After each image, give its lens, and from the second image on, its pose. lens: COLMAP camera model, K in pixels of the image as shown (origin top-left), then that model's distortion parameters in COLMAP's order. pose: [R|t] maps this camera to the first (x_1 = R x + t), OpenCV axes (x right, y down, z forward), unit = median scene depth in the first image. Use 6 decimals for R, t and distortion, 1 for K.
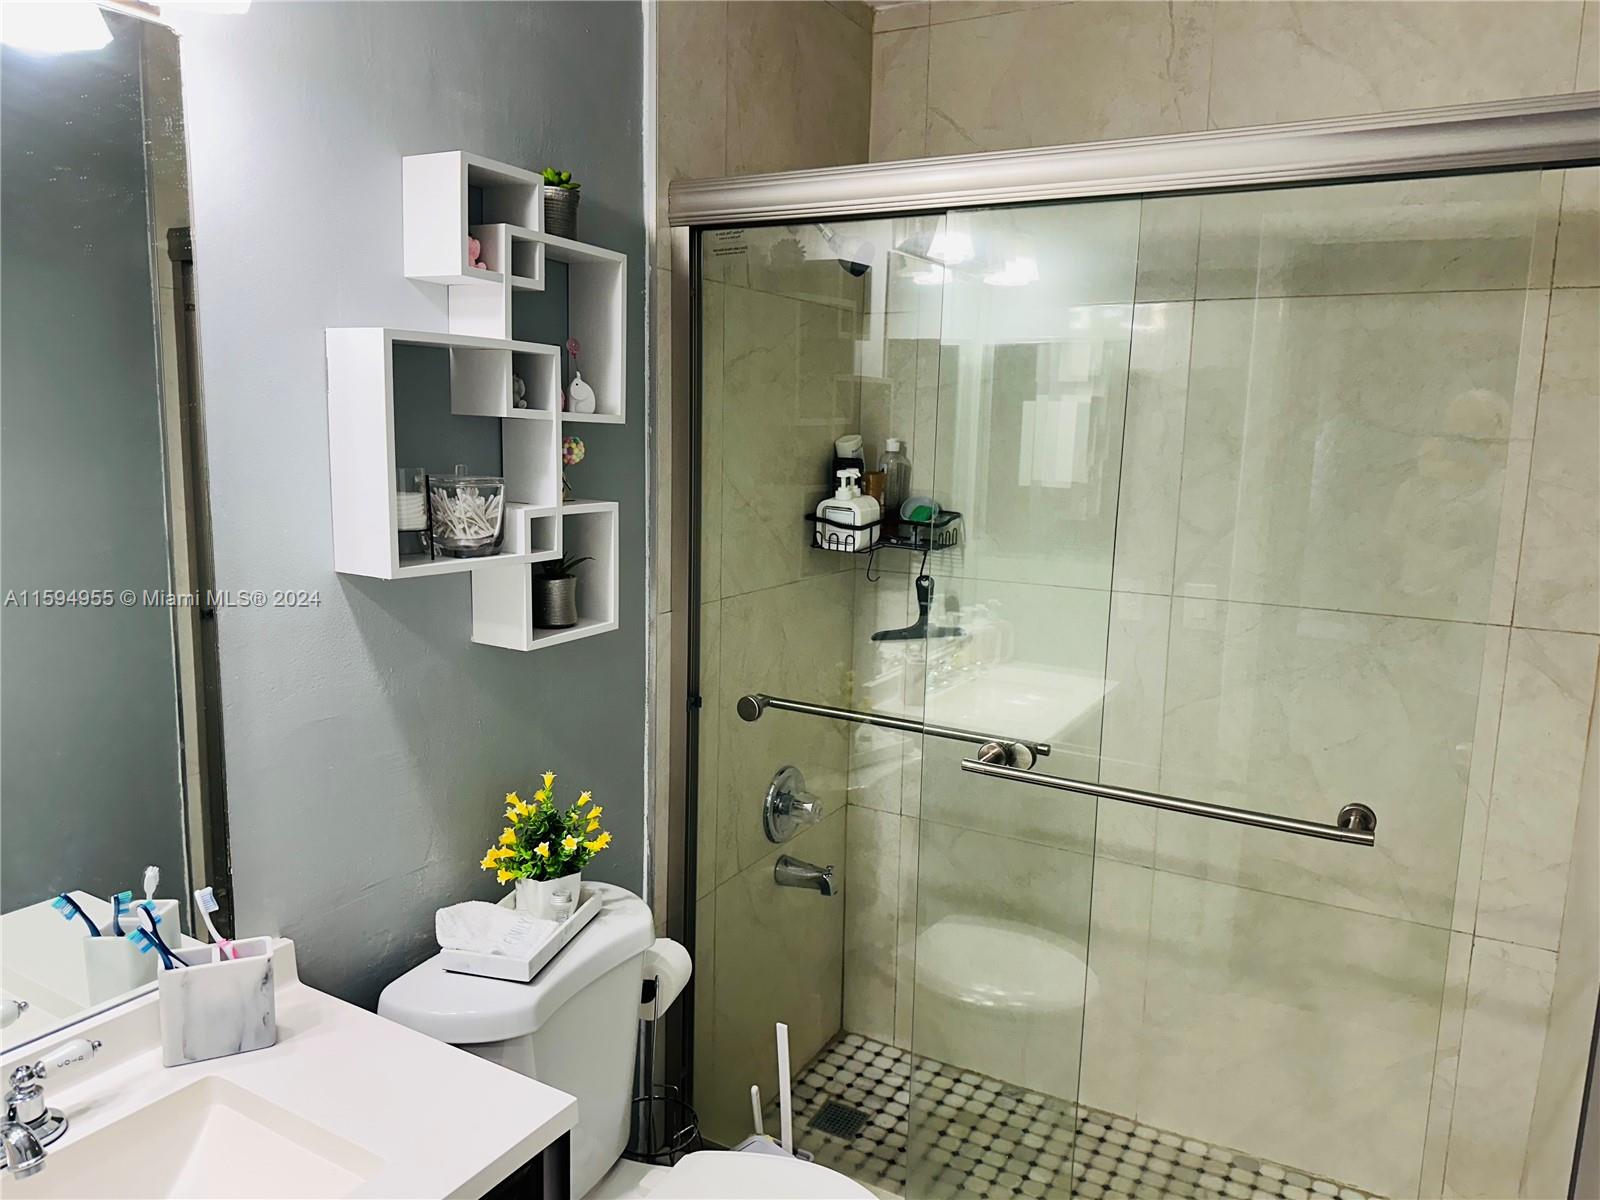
lens RADIAL K [[1119.4, 0, 809.3], [0, 1119.4, 591.1], [0, 0, 1]] dist [0.101331, -0.092939]
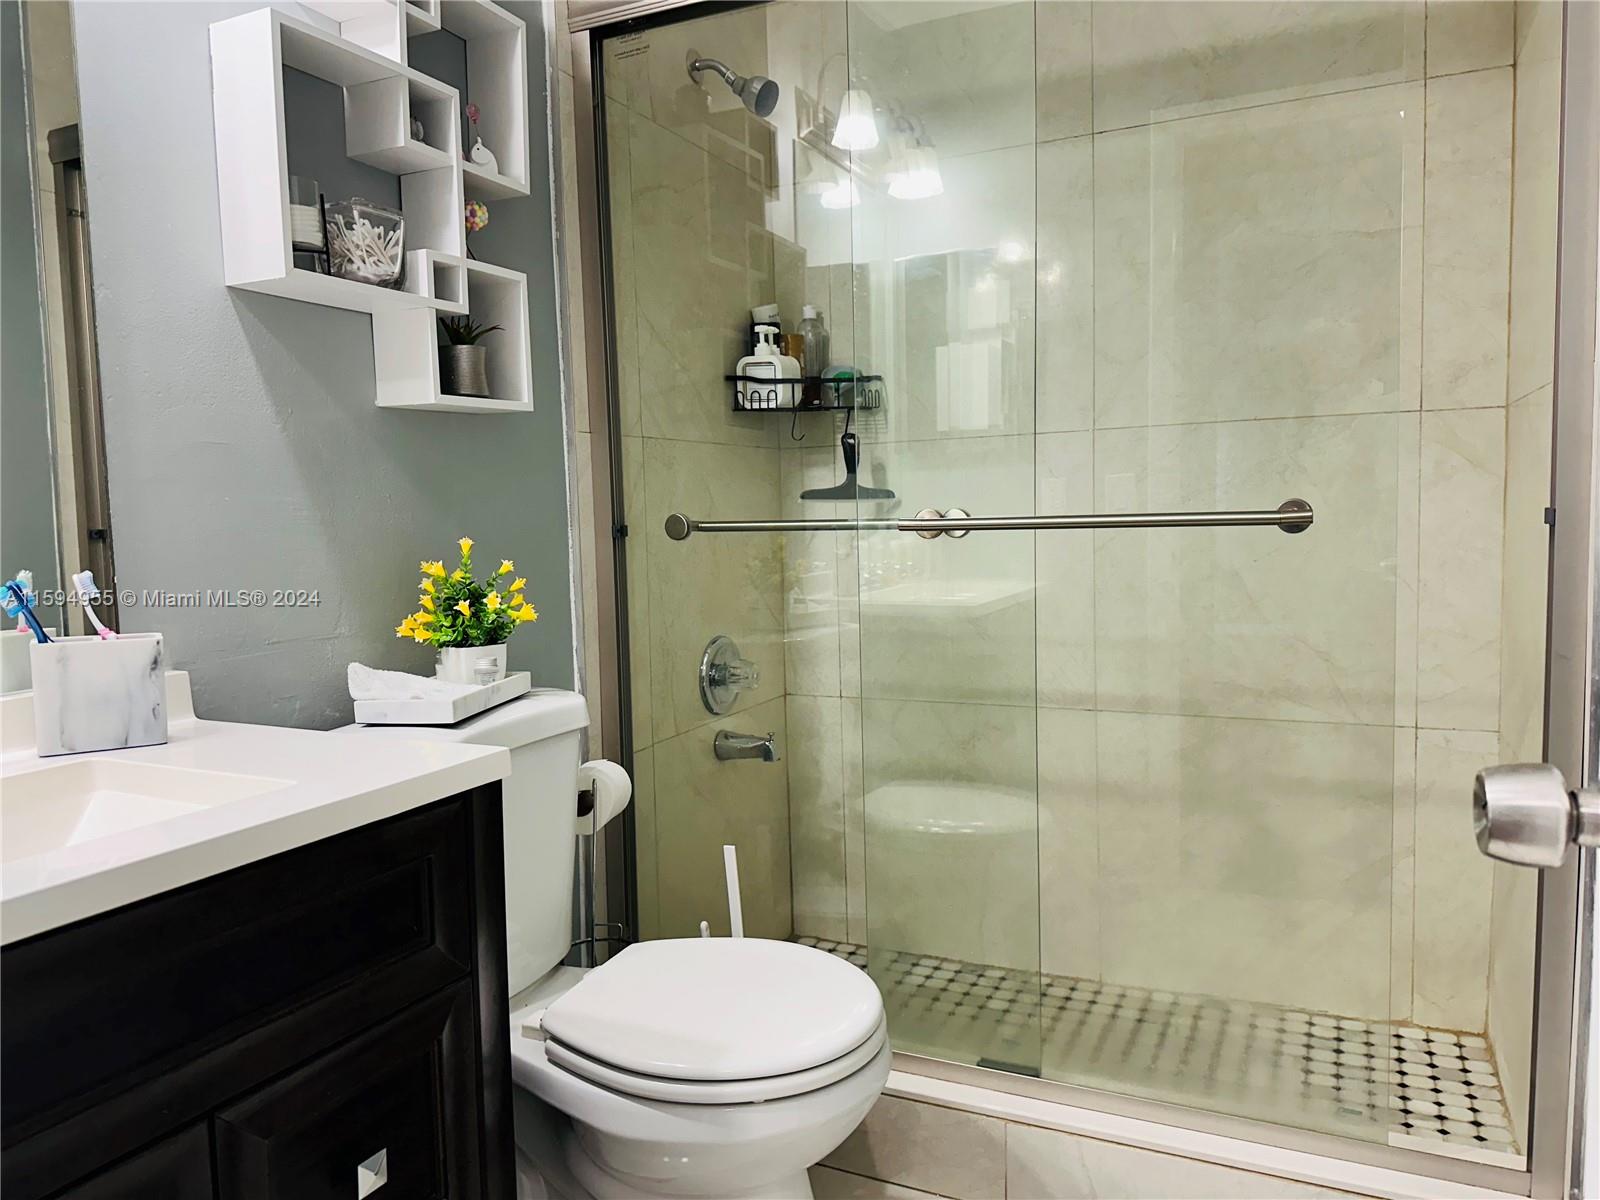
lens RADIAL K [[1119.4, 0, 809.3], [0, 1119.4, 591.1], [0, 0, 1]] dist [0.101331, -0.092939]
pose [[0.996106, -0.055527, 0.068475, -0.008380], [0.061154, 0.994669, -0.083027, 0.213835], [-0.063500, 0.086892, 0.994192, 0.031241]]
